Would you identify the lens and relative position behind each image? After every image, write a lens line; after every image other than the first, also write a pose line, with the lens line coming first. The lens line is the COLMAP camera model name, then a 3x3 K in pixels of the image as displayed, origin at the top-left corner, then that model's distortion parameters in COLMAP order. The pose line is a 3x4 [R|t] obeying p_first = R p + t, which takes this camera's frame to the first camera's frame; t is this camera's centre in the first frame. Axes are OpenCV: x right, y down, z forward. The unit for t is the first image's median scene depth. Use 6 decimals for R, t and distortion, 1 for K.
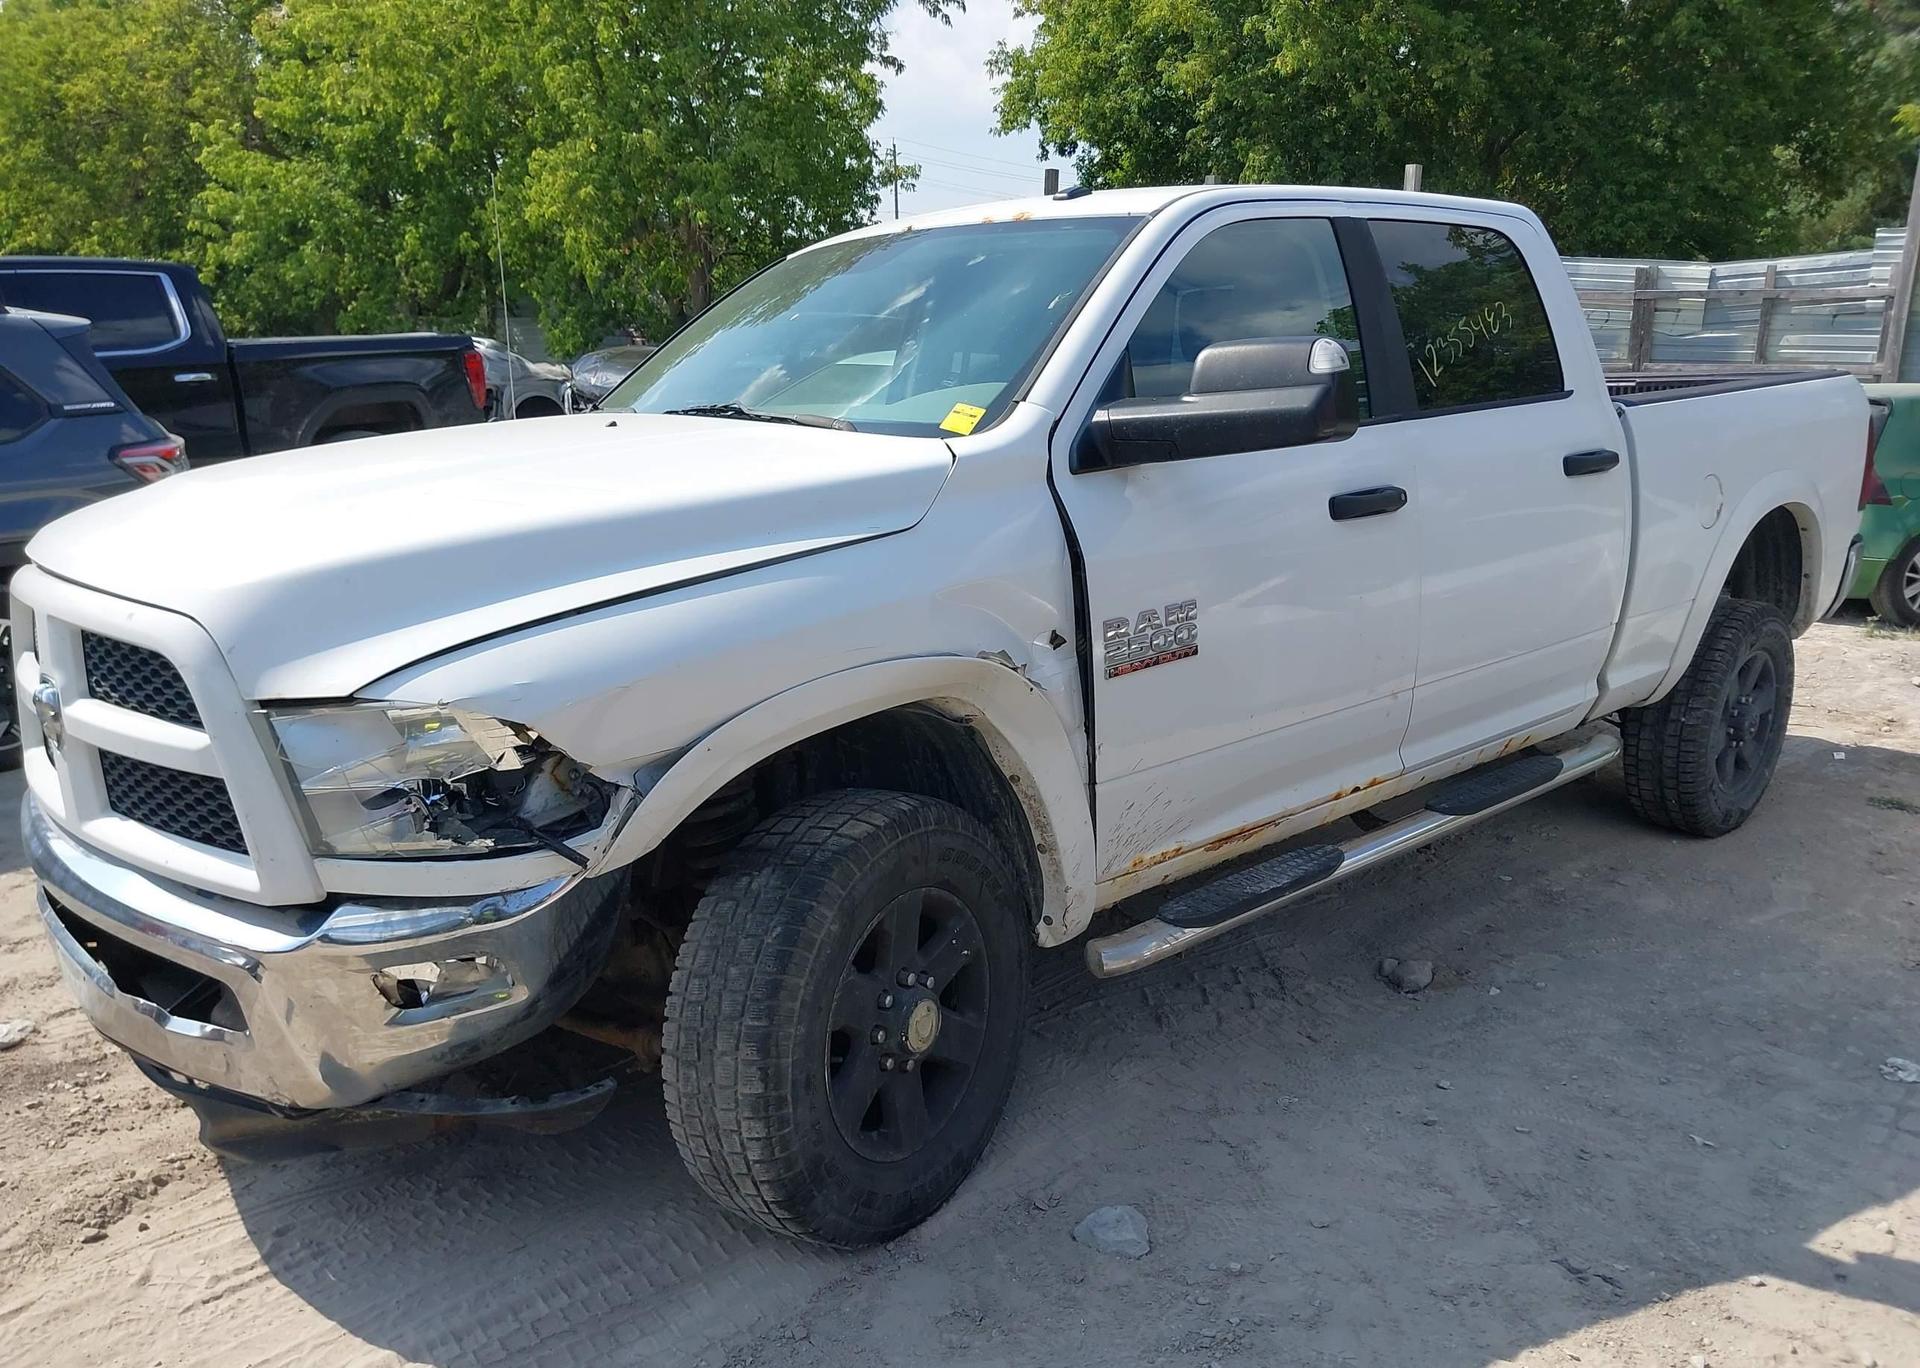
lens RADIAL K [[1562.1, 0, 960.9], [0, 1562.1, 674.2], [0, 0, 1]] dist [0.025037, -0.047674]
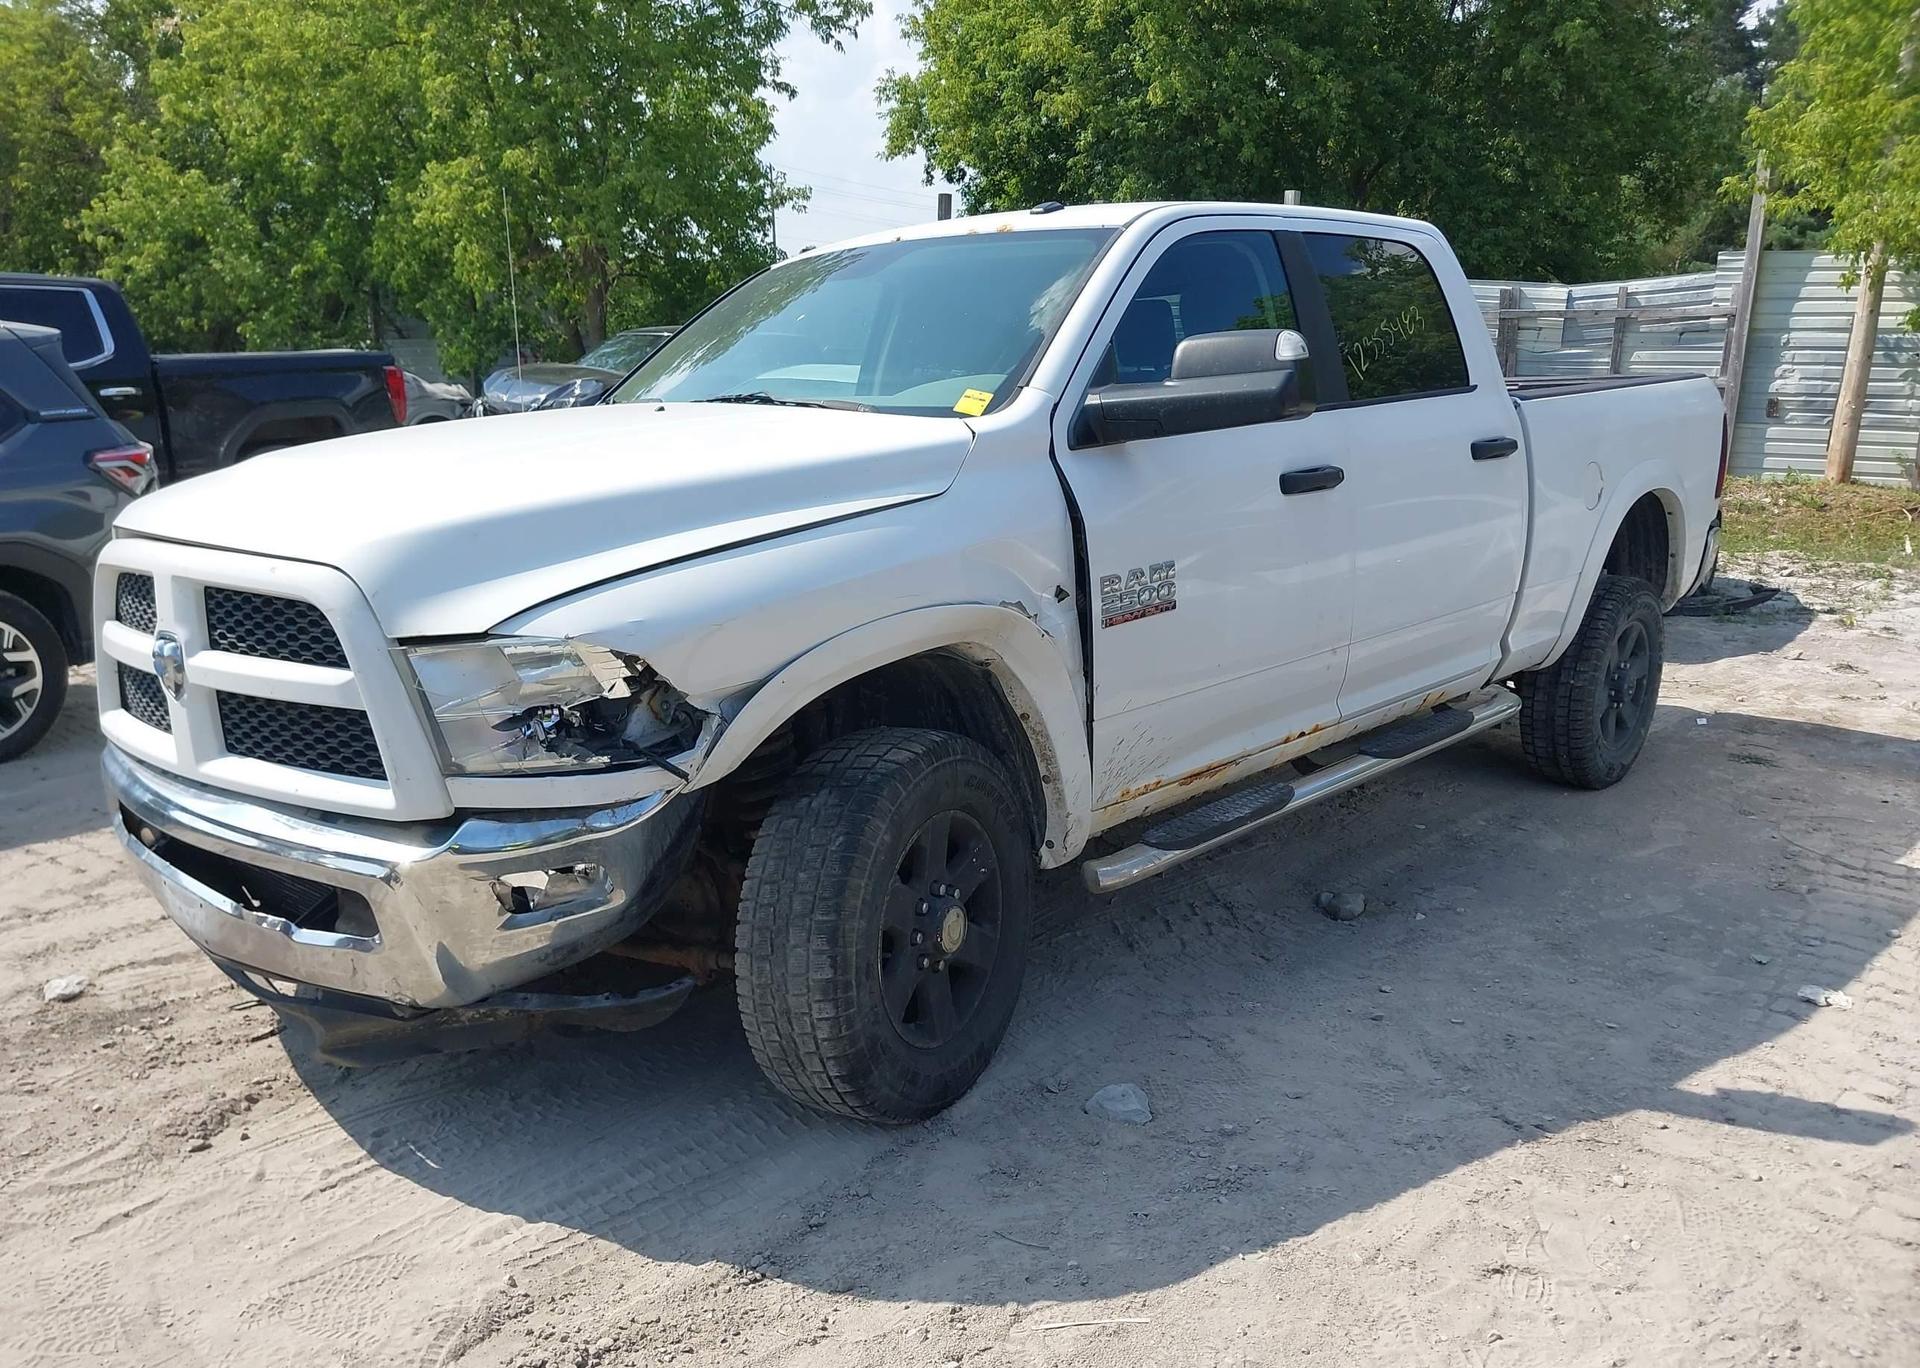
lens RADIAL K [[1562.1, 0, 952.3], [0, 1562.1, 681.1], [0, 0, 1]] dist [0.025037, -0.047674]
pose [[0.997126, -0.015873, 0.074077, -0.093603], [0.016681, 0.999808, -0.010293, 0.047633], [-0.073900, 0.011499, 0.997199, -0.125193]]
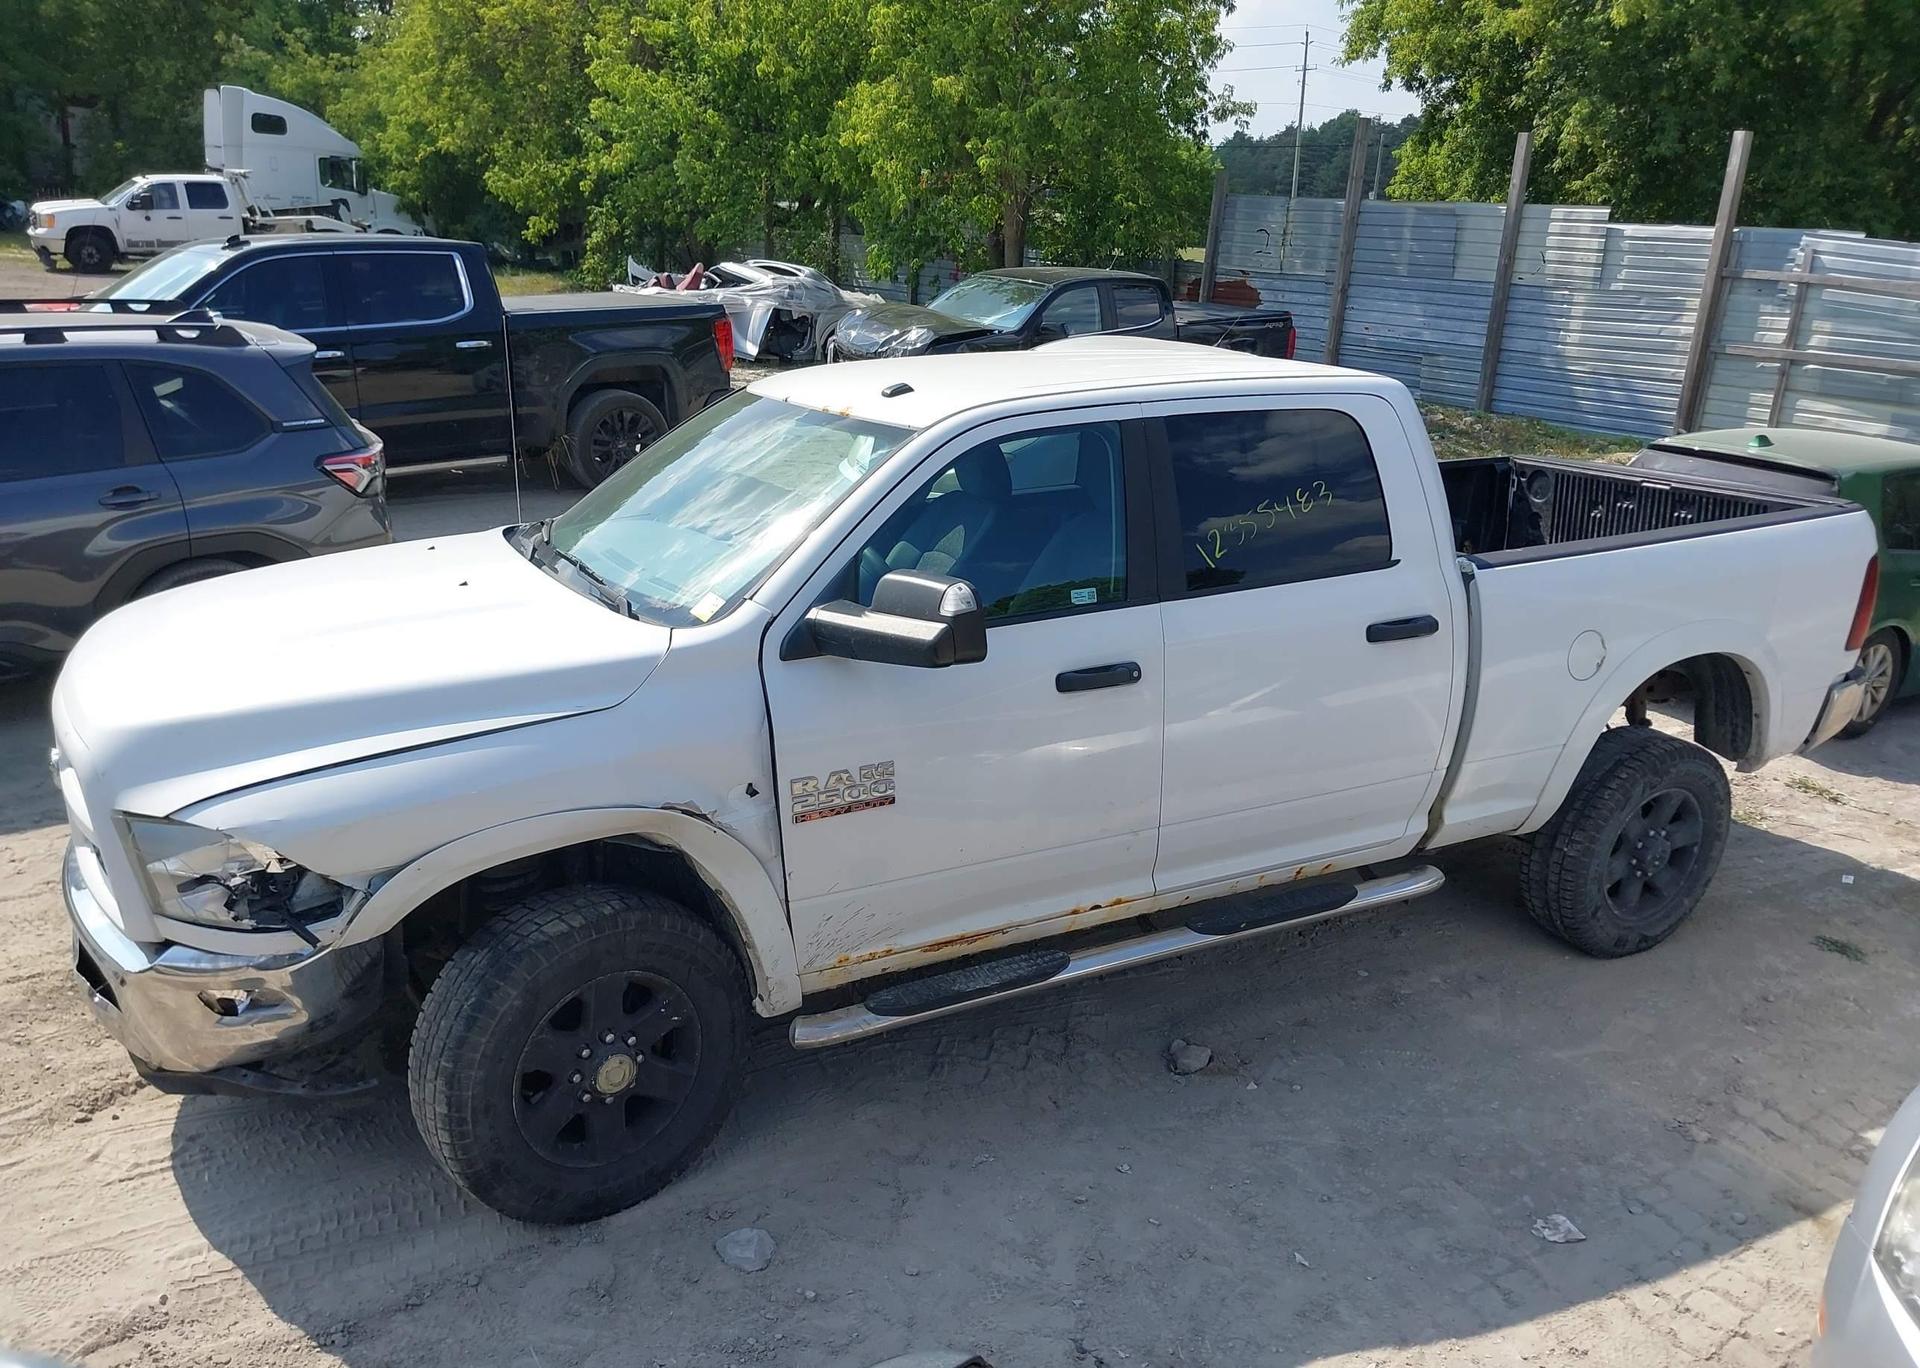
lens RADIAL K [[1562.1, 0, 962.6], [0, 1562.1, 672.8], [0, 0, 1]] dist [0.025037, -0.047674]
pose [[0.965614, 0.106959, -0.236958, 0.470875], [-0.088883, 0.992346, 0.085725, -0.219809], [0.244314, -0.061716, 0.967730, -0.168328]]
